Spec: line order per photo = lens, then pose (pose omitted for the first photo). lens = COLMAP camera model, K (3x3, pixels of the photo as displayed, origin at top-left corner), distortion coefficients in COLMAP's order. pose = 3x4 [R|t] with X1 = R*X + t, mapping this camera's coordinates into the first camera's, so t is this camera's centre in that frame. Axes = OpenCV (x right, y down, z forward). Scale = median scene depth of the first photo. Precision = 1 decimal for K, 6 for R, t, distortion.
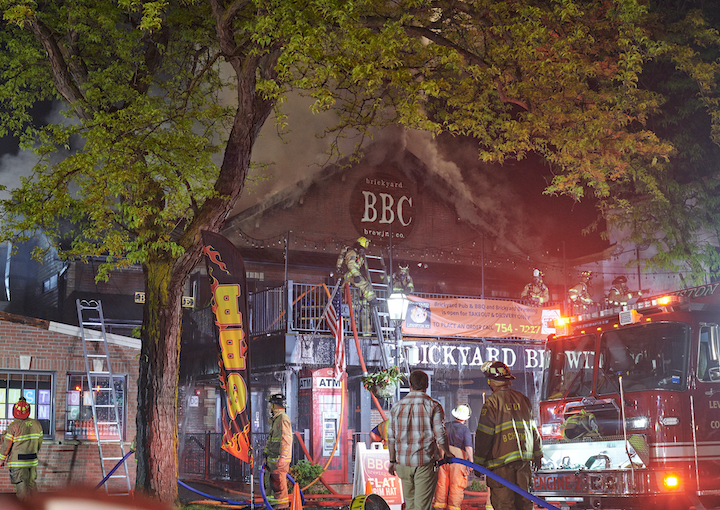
lens RADIAL K [[1060.1, 0, 360.0], [0, 1060.1, 255.0], [0, 0, 1]] dist [-0.215217, -0.003223]
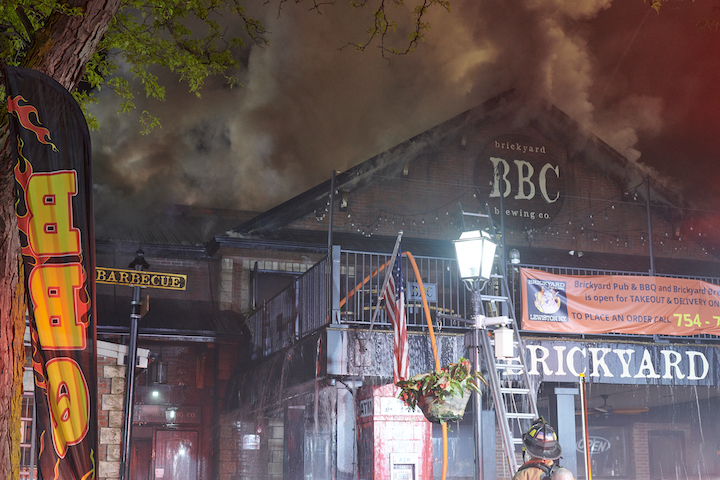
lens RADIAL K [[1038.4, 0, 360.0], [0, 1038.4, 240.0], [0, 0, 1]] dist [-0.156374, 0.142784]
pose [[0.981660, -0.042360, -0.185875, 0.059093], [0.030168, 0.997233, -0.067939, 0.057873], [0.188239, 0.061086, 0.980222, 0.352129]]
